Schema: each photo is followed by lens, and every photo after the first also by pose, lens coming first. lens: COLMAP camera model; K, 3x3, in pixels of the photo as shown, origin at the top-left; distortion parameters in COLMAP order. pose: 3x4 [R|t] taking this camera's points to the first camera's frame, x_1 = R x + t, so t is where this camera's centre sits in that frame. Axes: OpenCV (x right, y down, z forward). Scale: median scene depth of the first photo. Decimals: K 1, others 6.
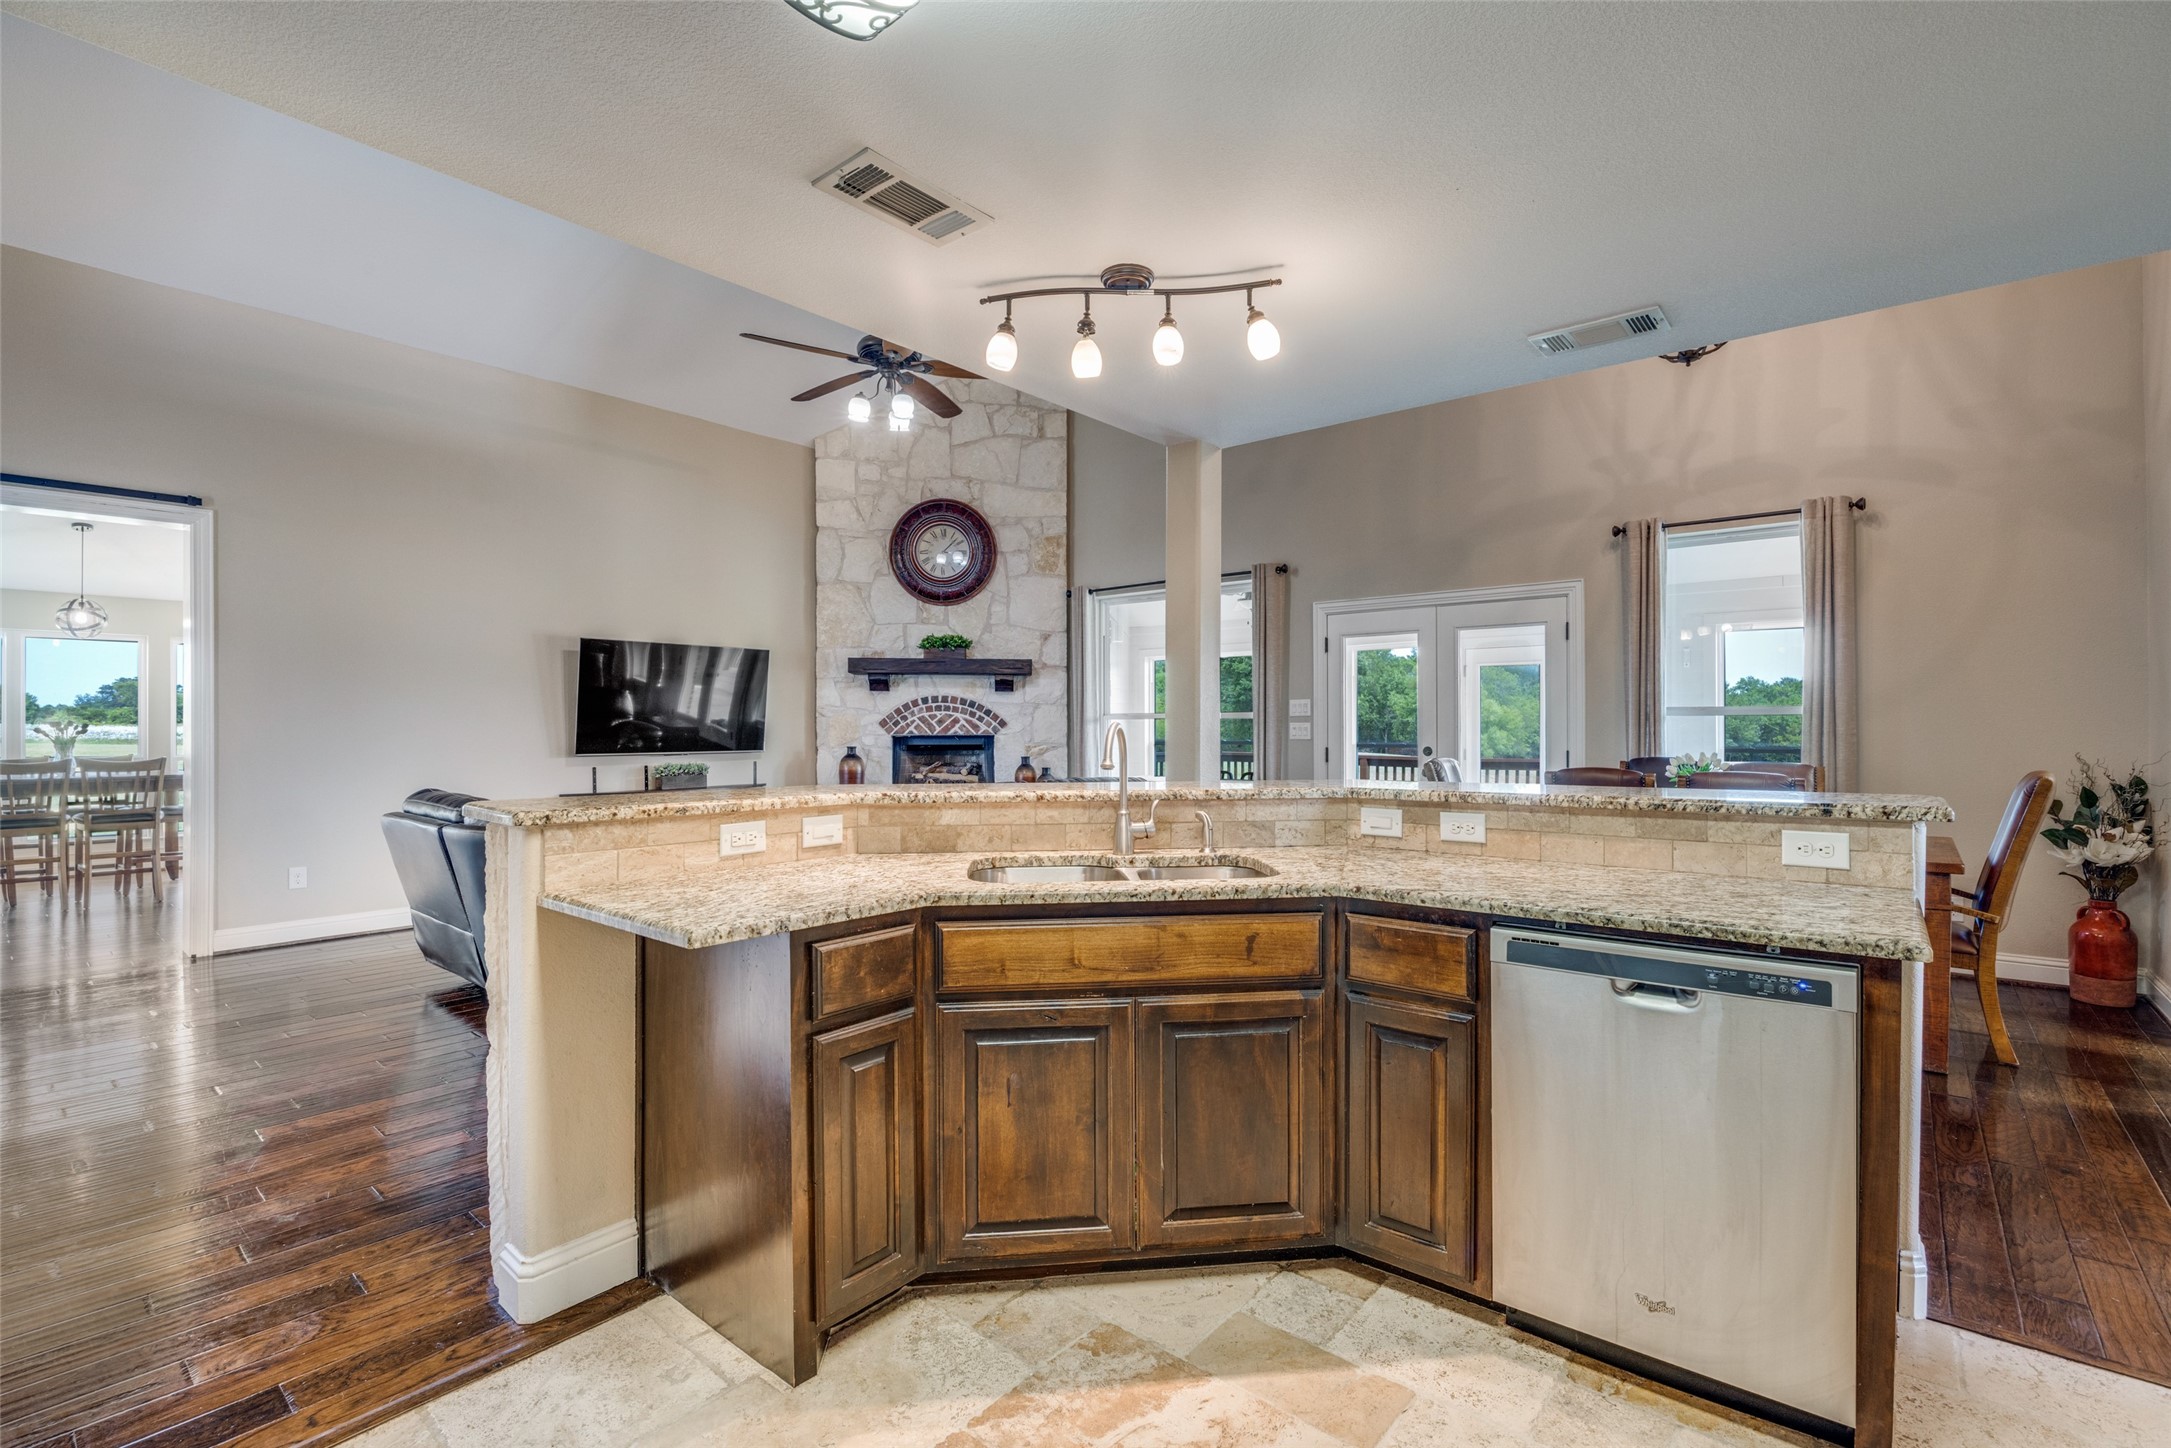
lens RADIAL K [[924.6, 0, 1084.2], [0, 924.6, 722.4], [0, 0, 1]] dist [-0.022038, 0.000229]
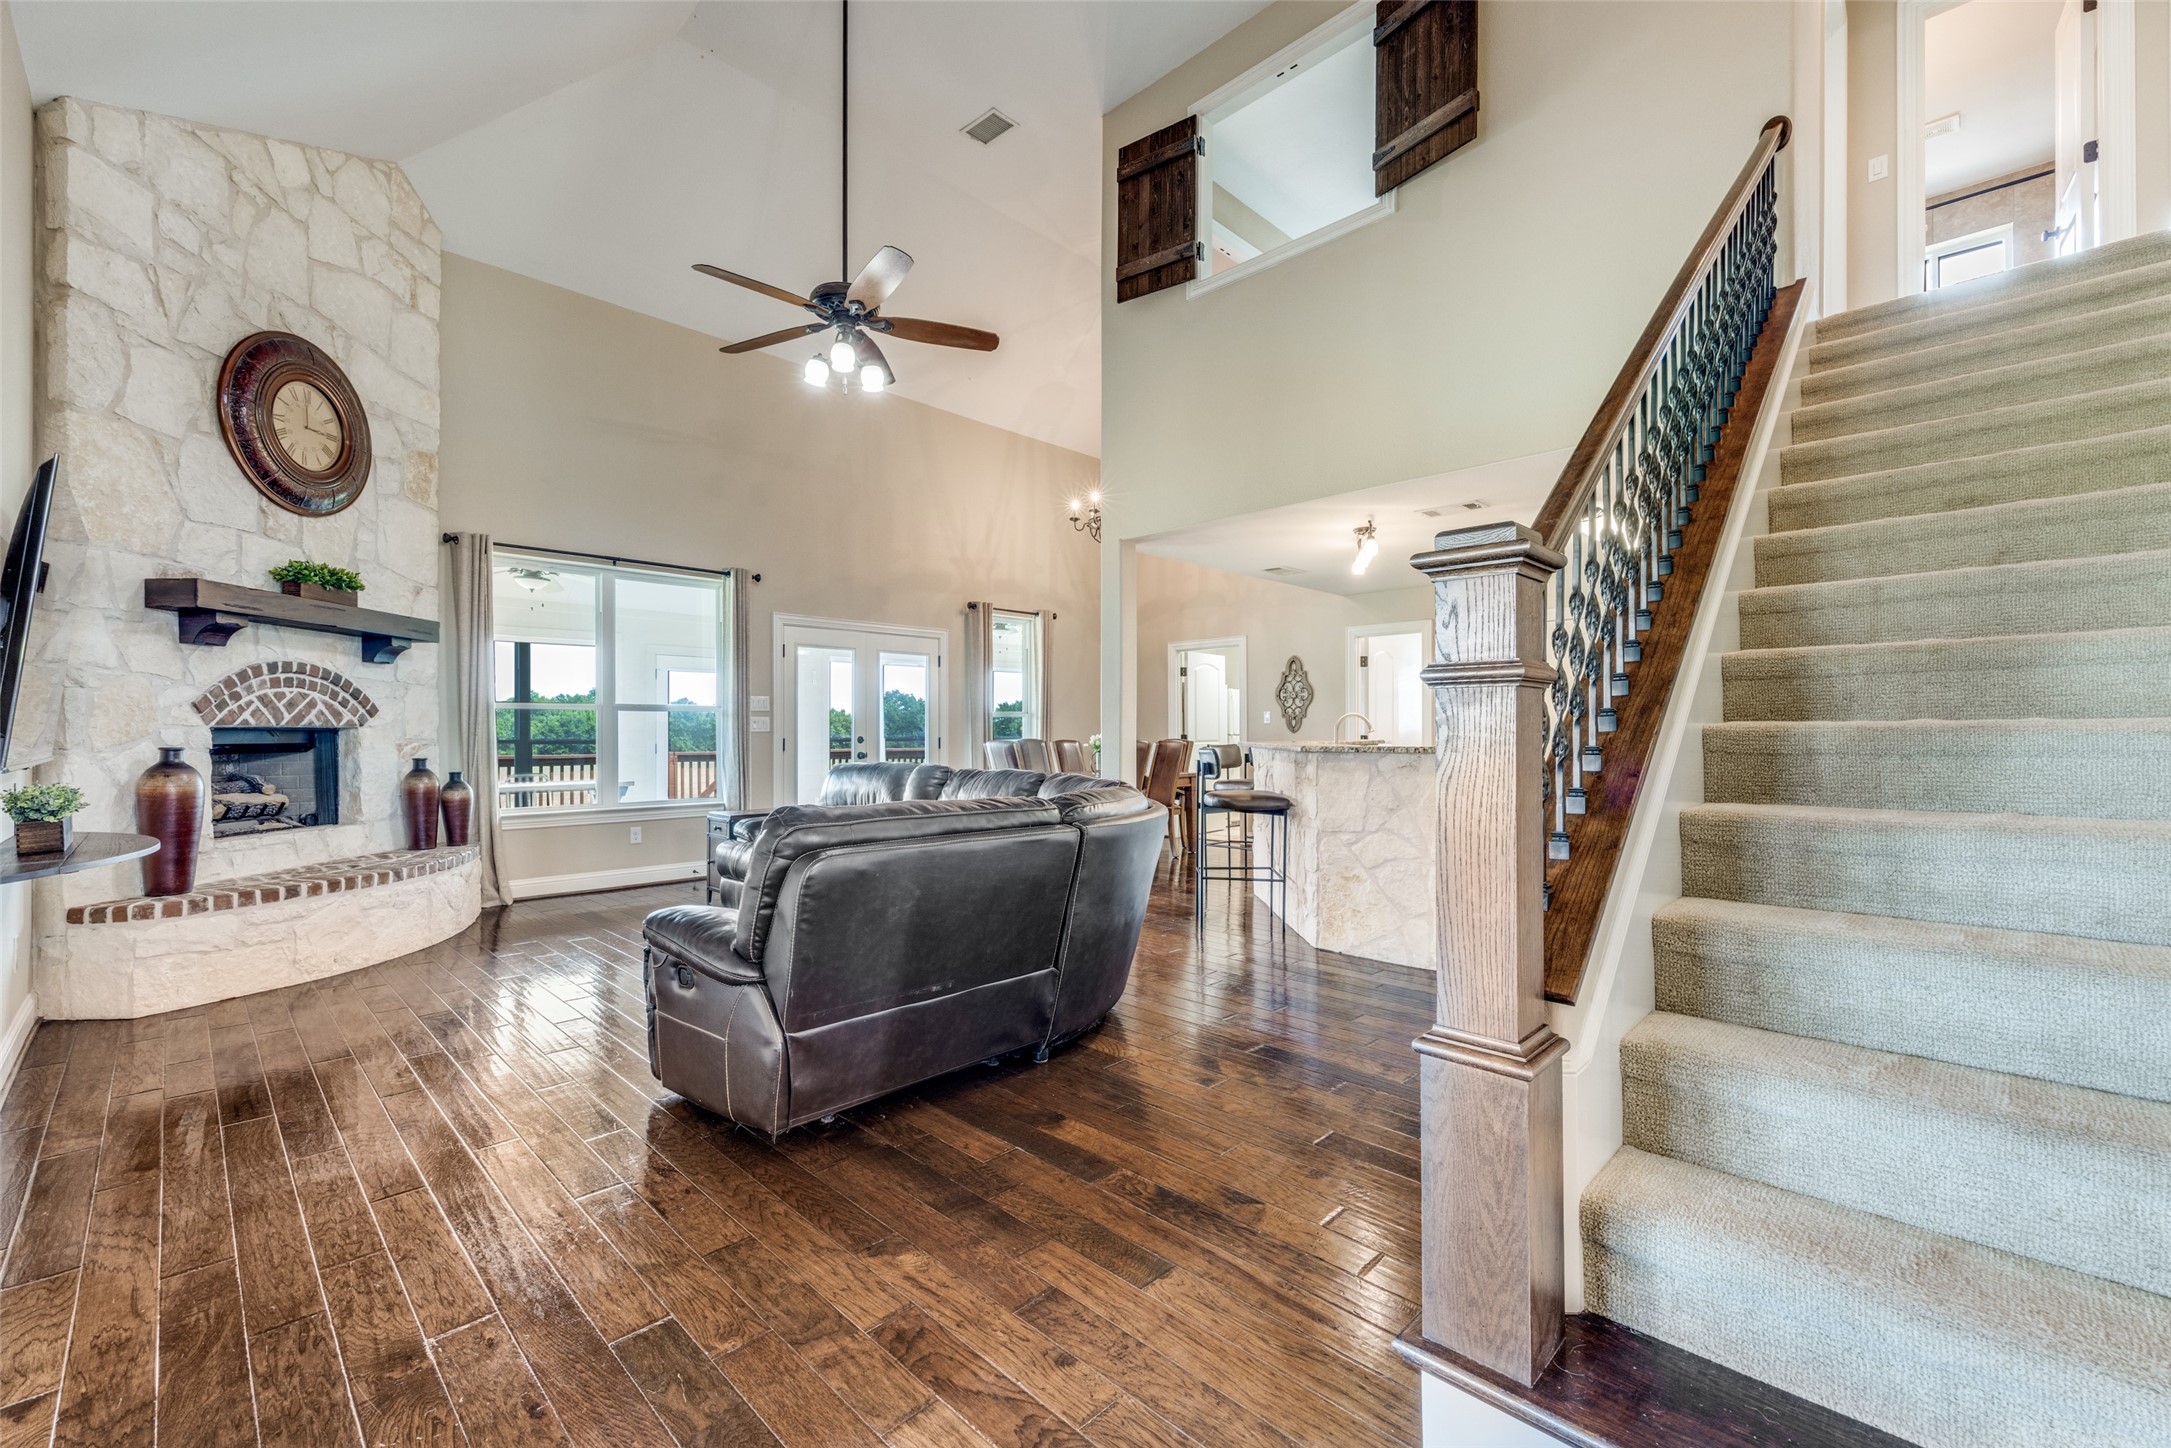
lens RADIAL K [[924.6, 0, 1083.9], [0, 924.6, 734.1], [0, 0, 1]] dist [-0.022038, 0.000229]
pose [[0.071699, 0.002422, 0.997423, -0.711675], [-0.000937, 0.999997, -0.002361, 0.019145], [-0.997426, -0.000765, 0.071701, 0.442625]]
